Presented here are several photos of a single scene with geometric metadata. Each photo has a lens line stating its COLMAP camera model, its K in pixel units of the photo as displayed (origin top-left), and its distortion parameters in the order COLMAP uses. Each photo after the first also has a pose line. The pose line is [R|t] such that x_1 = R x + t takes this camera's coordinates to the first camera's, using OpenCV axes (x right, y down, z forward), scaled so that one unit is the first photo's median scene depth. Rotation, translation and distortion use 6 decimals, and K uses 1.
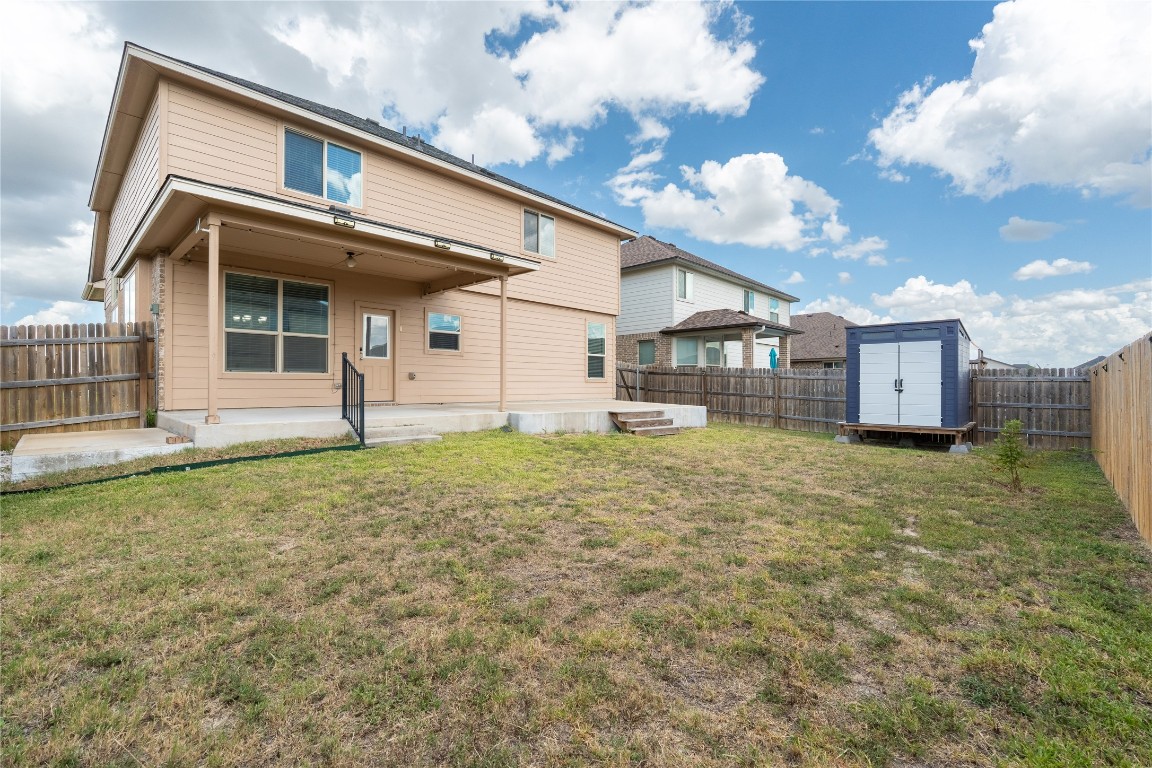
lens RADIAL K [[503.4, 0, 573.6], [0, 503.4, 383.7], [0, 0, 1]] dist [-0.003200, 0.000628]
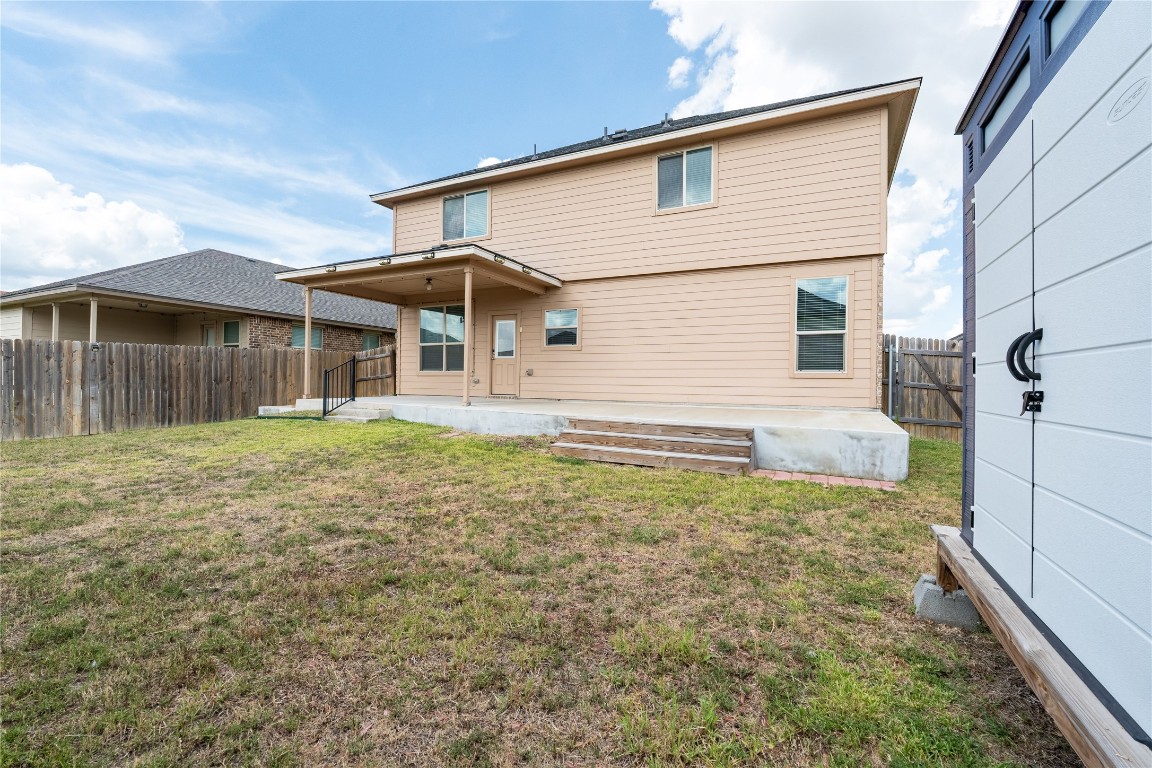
lens RADIAL K [[503.4, 0, 574.0], [0, 503.4, 385.2], [0, 0, 1]] dist [-0.003200, 0.000628]
pose [[0.299162, 0.005879, -0.954184, 0.726851], [-0.008143, 0.999960, 0.003608, 0.007475], [0.954167, 0.006691, 0.299198, 0.758887]]
